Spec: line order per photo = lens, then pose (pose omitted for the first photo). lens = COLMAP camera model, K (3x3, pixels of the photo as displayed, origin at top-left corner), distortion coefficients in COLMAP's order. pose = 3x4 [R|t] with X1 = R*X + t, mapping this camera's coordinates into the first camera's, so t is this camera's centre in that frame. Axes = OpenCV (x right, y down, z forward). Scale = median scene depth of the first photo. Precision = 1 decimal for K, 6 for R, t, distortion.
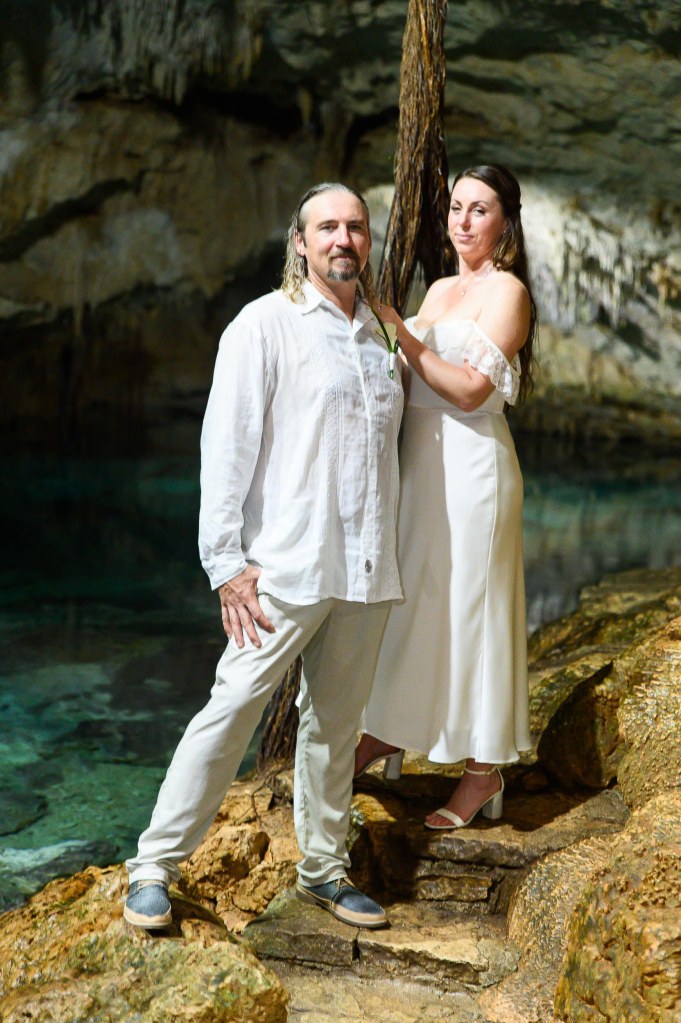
lens RADIAL K [[1993.8, 0, 342.1], [0, 1993.8, 511.9], [0, 0, 1]] dist [0.022721, 0.137700]
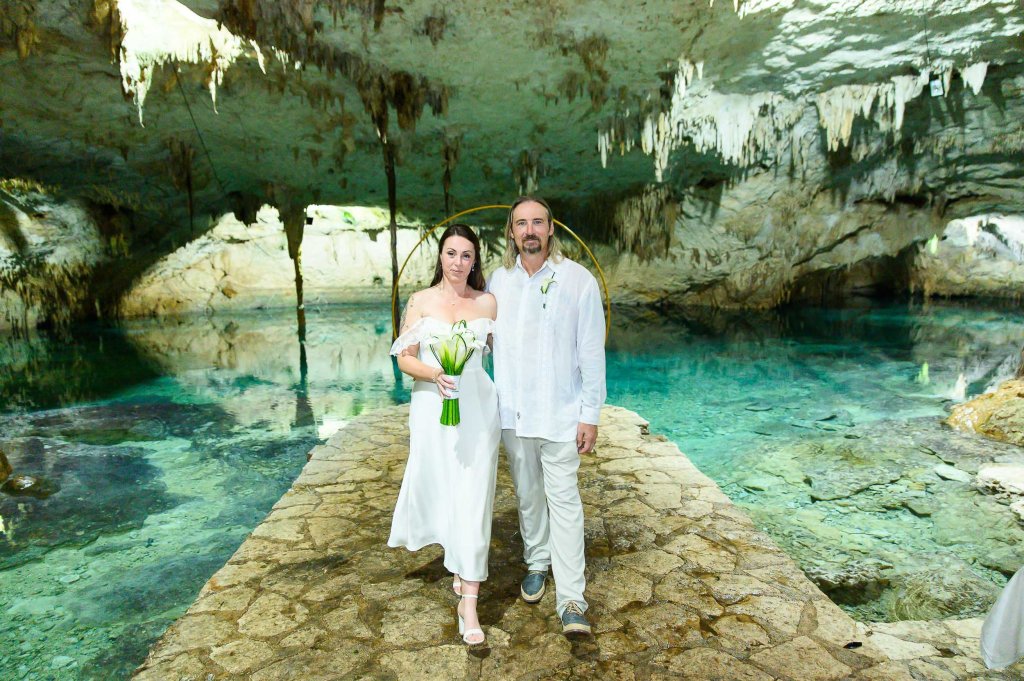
lens RADIAL K [[671.0, 0, 510.6], [0, 671.0, 336.4], [0, 0, 1]] dist [-0.005374, 0.001155]
pose [[0.882590, 0.006519, -0.470098, -0.104910], [-0.000788, 0.999923, 0.012388, 0.004519], [0.470142, -0.010563, 0.882527, -0.255431]]
